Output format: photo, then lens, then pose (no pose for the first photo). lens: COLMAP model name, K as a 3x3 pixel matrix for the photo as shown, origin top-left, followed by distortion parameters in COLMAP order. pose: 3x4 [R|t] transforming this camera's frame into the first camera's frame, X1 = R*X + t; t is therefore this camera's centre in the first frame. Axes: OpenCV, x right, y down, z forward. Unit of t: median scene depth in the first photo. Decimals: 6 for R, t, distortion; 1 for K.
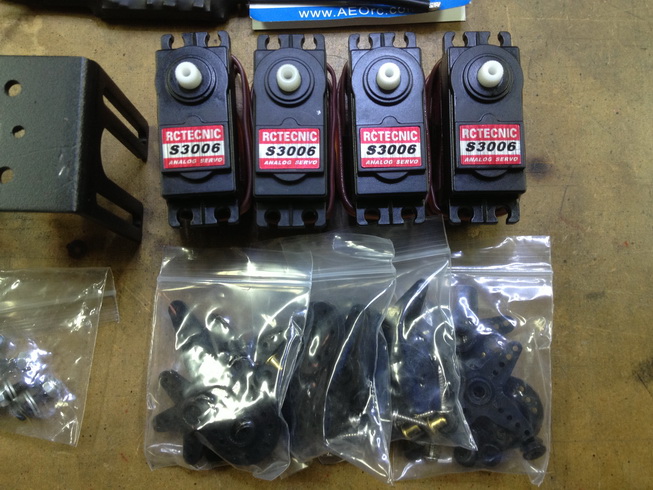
lens RADIAL K [[612.9, 0, 326.5], [0, 612.9, 245.0], [0, 0, 1]] dist [0.126484, -0.293139]
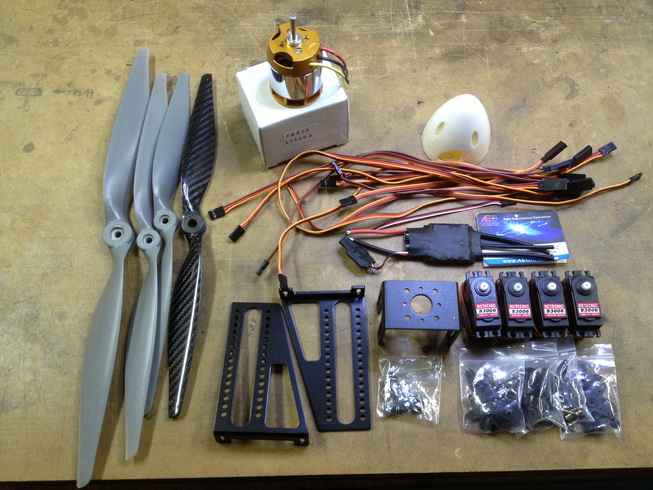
lens RADIAL K [[612.9, 0, 326.5], [0, 612.9, 245.0], [0, 0, 1]] dist [0.126484, -0.293139]
pose [[0.999654, -0.005999, -0.025618, -0.813873], [-0.001194, 0.962321, -0.271913, 0.312530], [0.026284, 0.271850, 0.961981, -1.761580]]
